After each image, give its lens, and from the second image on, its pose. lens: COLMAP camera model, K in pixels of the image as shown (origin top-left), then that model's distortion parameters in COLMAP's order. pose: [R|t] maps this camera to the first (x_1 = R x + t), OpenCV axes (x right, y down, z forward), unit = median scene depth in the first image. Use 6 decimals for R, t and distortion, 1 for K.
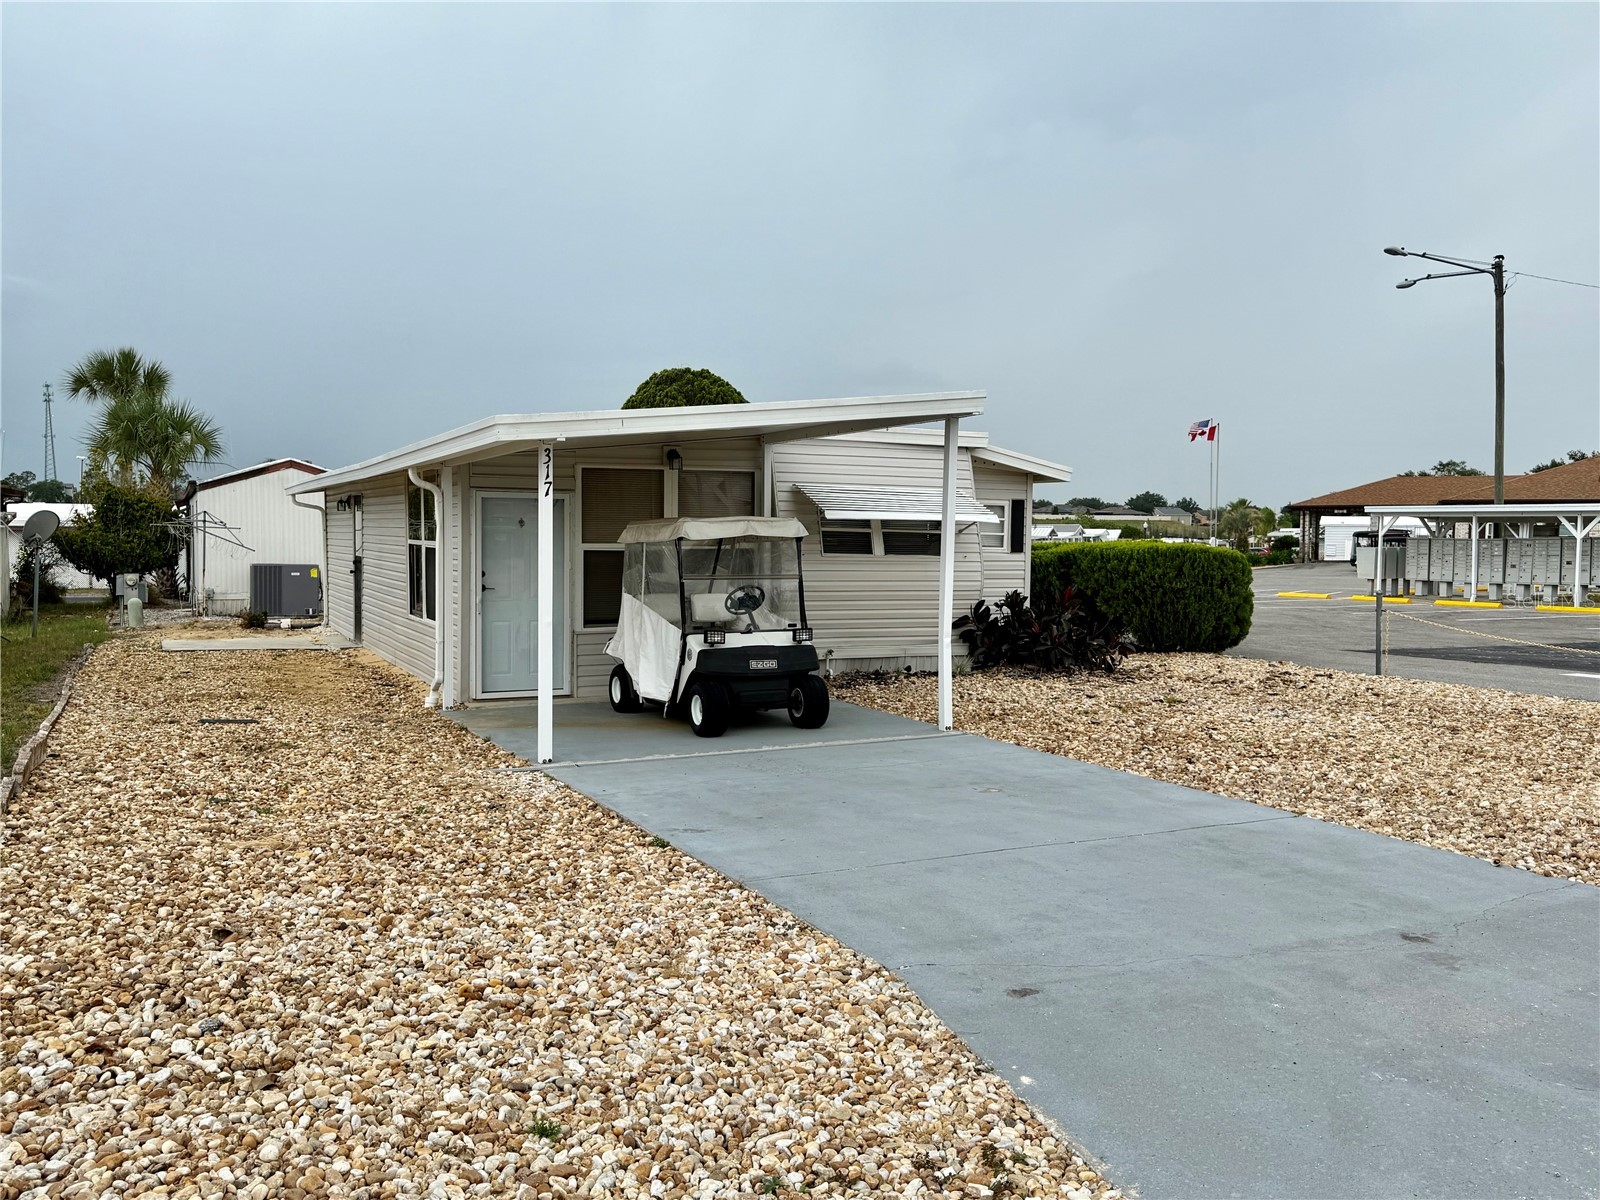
lens RADIAL K [[1300.7, 0, 800.6], [0, 1300.7, 598.2], [0, 0, 1]] dist [0.000833, 0.000041]
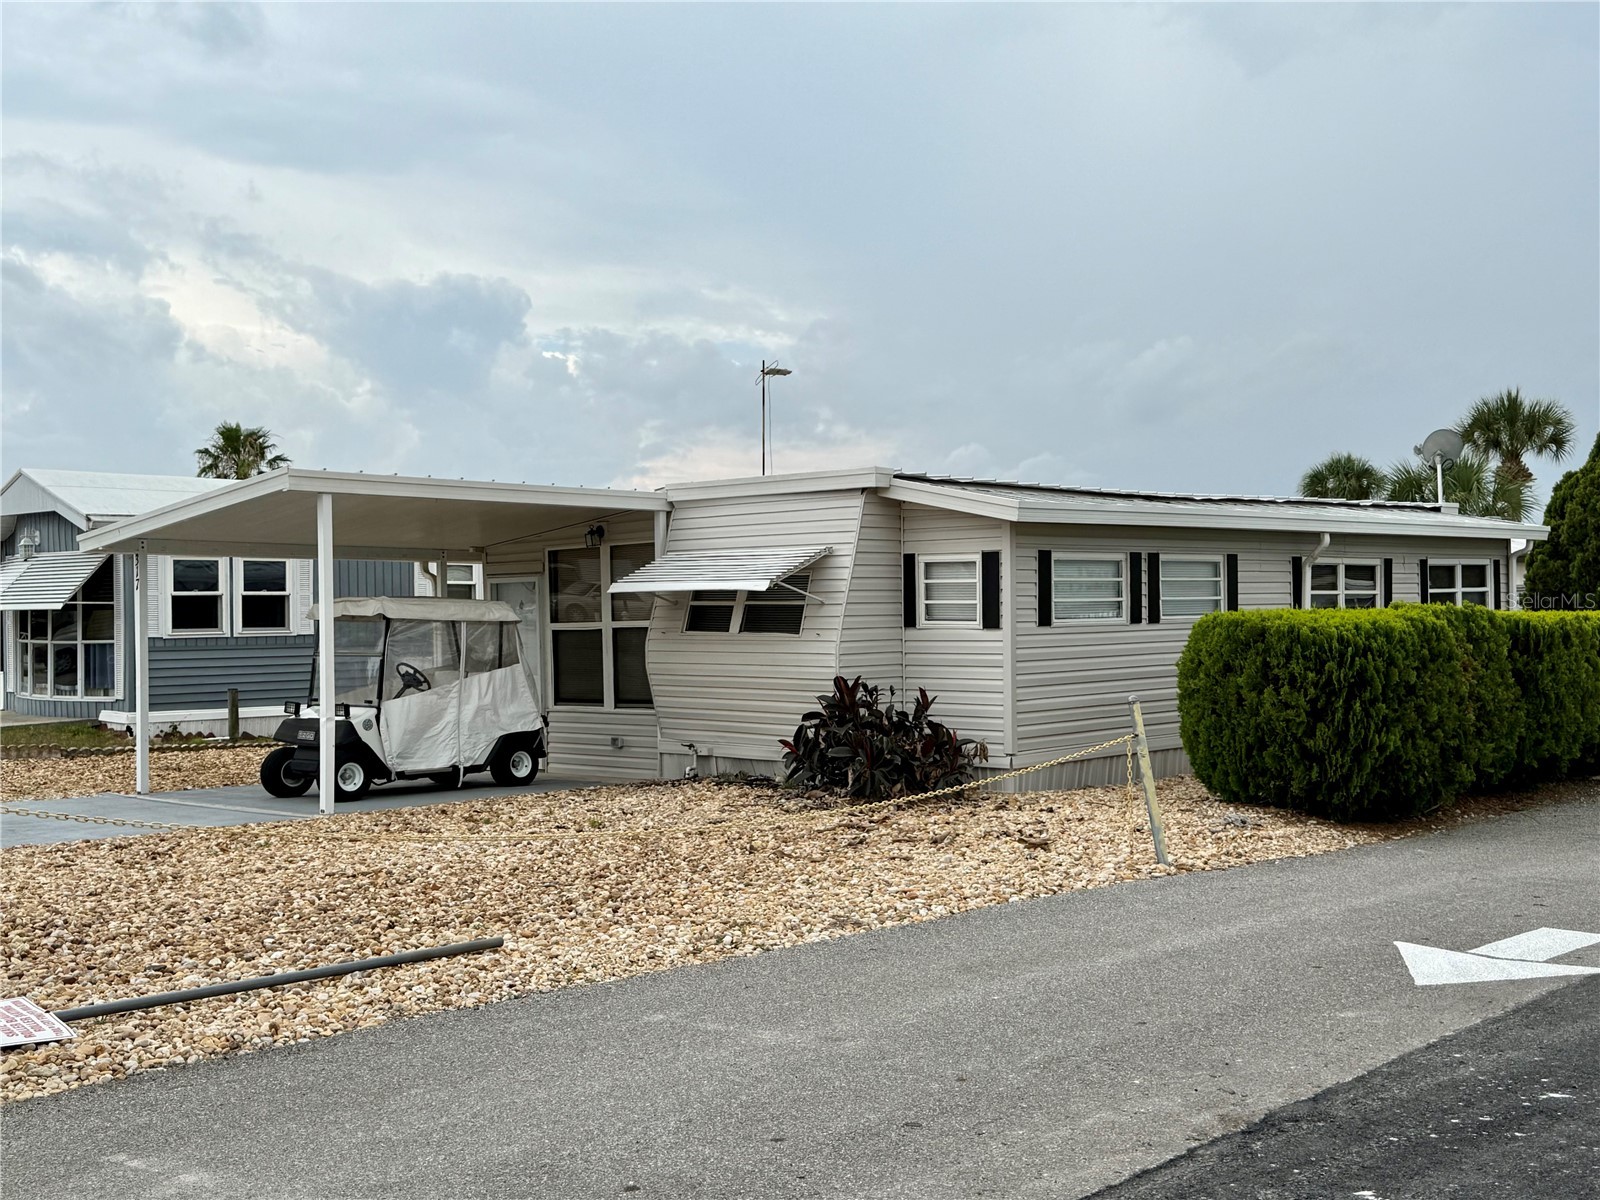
lens RADIAL K [[1781.8, 0, 800.1], [0, 1781.8, 602.5], [0, 0, 1]] dist [-0.002314, 0.000000]
pose [[0.336592, -0.024150, -0.941341, 1.135792], [-0.031391, 0.998828, -0.036849, -0.012067], [0.941127, 0.041953, 0.335439, 0.658587]]
